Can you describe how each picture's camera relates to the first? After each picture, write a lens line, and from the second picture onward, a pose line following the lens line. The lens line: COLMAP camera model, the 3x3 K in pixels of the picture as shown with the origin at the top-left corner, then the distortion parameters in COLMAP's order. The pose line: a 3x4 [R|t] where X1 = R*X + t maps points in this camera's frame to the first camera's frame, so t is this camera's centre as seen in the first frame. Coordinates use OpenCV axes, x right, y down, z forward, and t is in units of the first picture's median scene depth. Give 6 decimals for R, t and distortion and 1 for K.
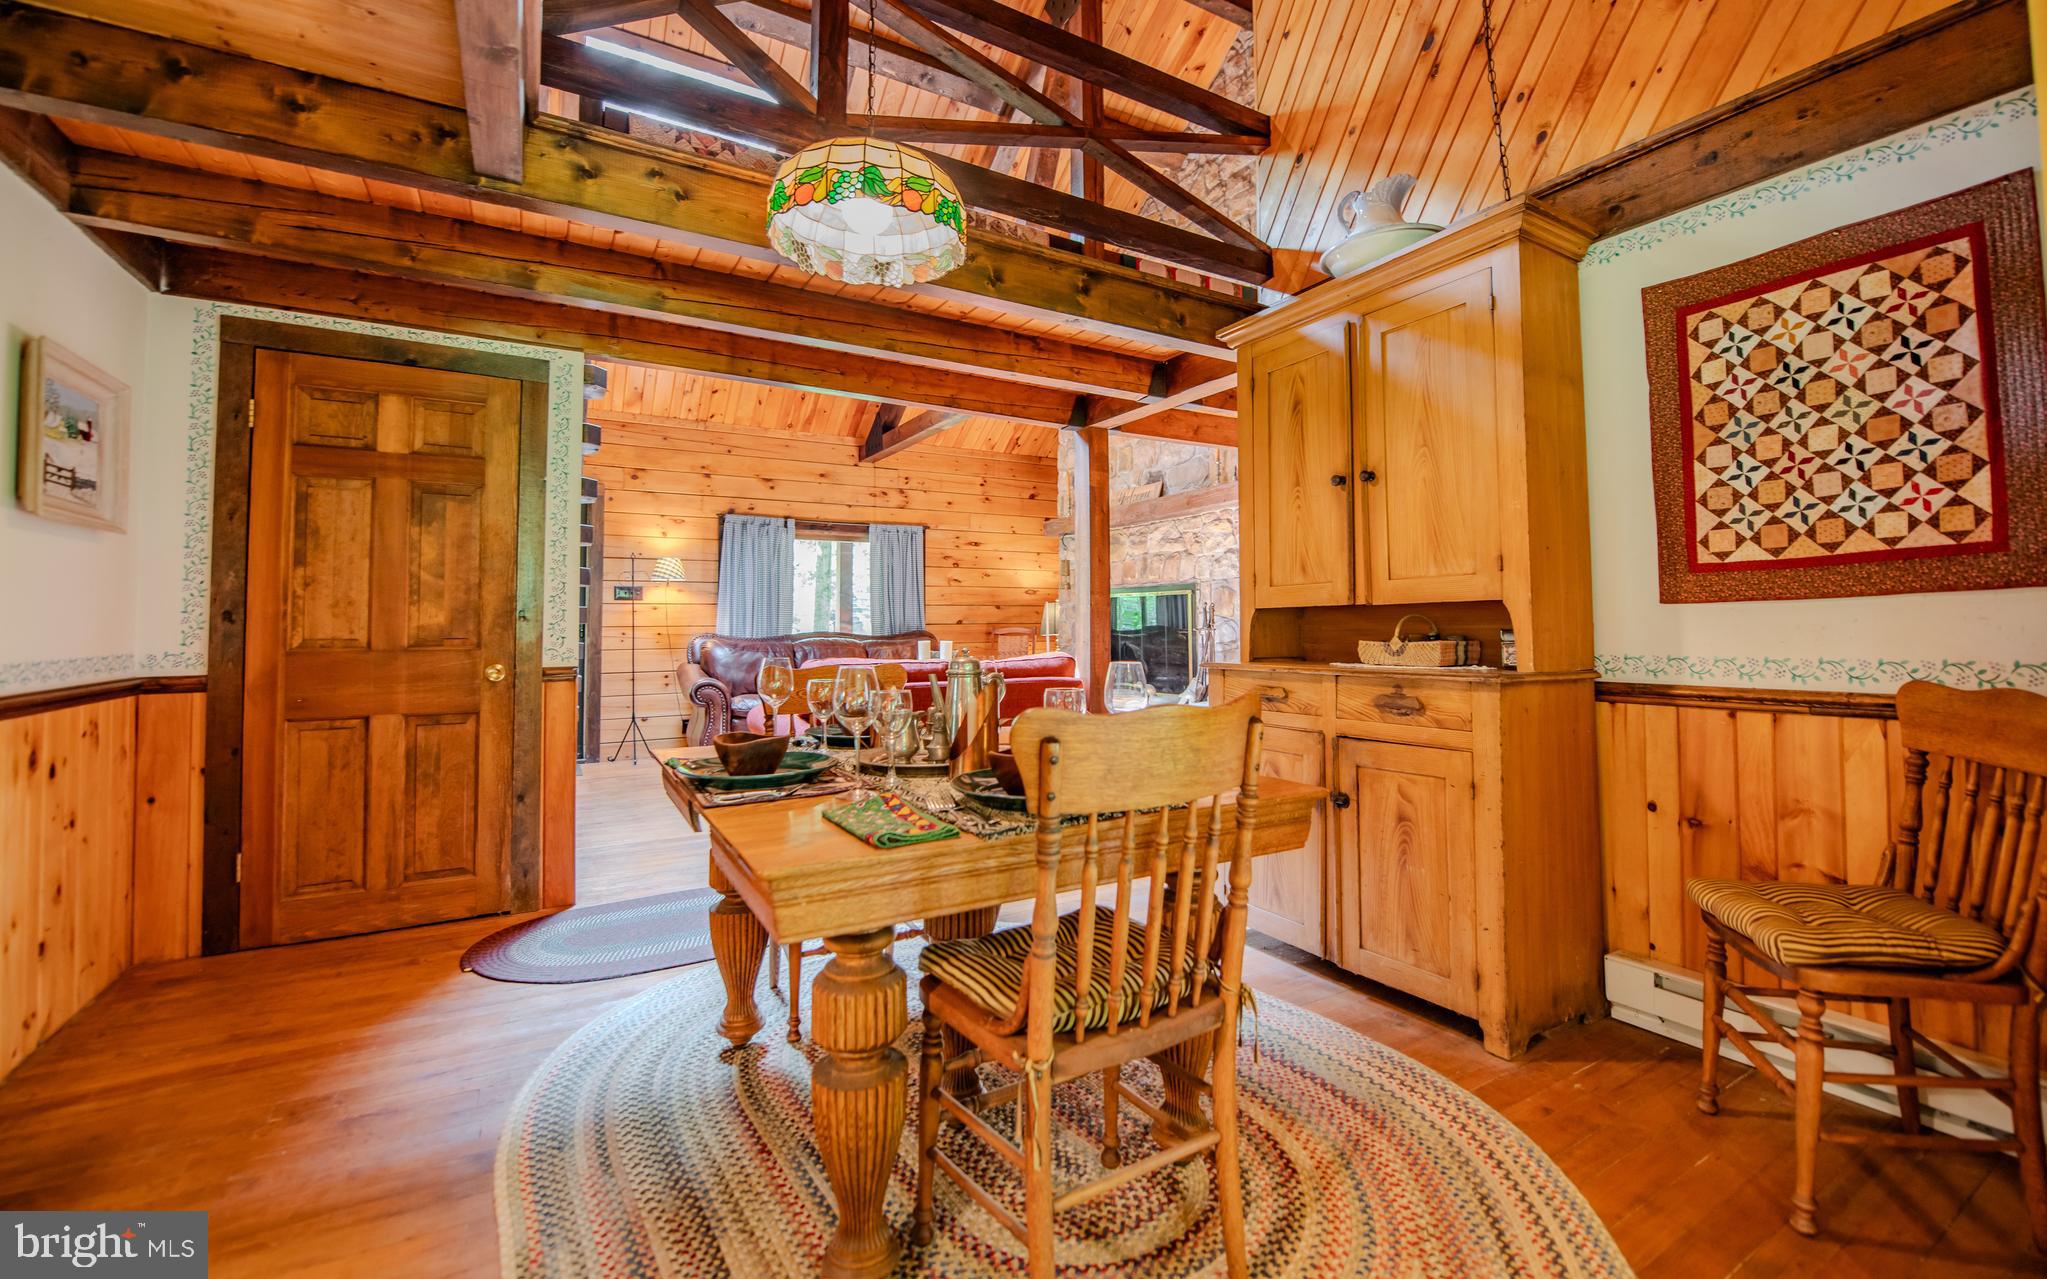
lens RADIAL K [[856.1, 0, 1057.8], [0, 856.1, 590.8], [0, 0, 1]] dist [-0.022848, -0.000492]
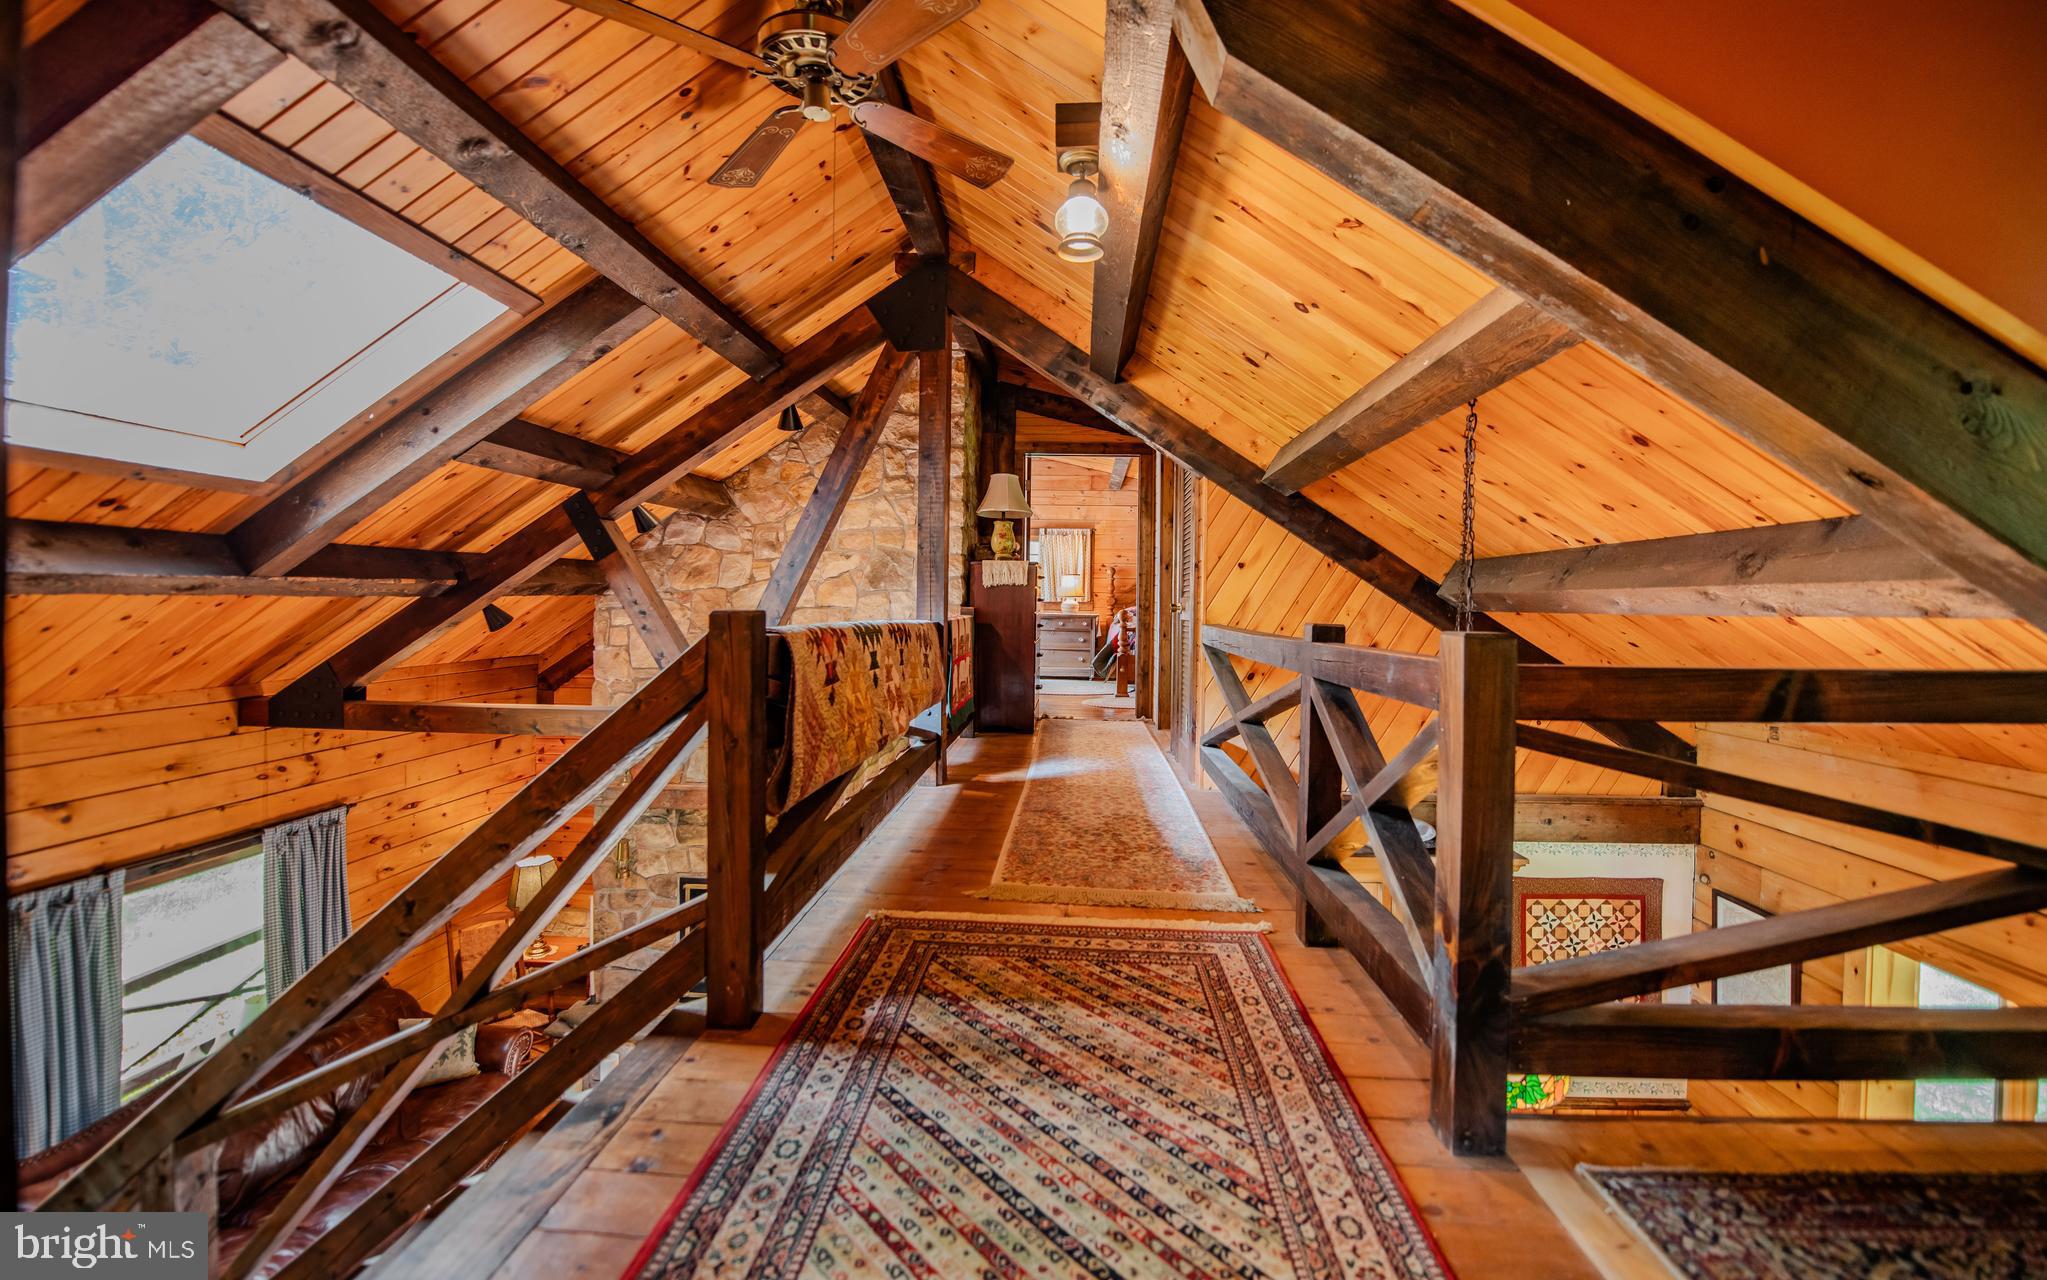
lens RADIAL K [[830.6, 0, 1032.4], [0, 830.6, 615.8], [0, 0, 1]] dist [-0.014414, -0.000132]
pose [[0.570515, 0.006577, 0.821261, -1.412849], [-0.045567, 0.998681, 0.023657, -0.972662], [-0.820022, -0.050919, 0.570062, 0.917985]]
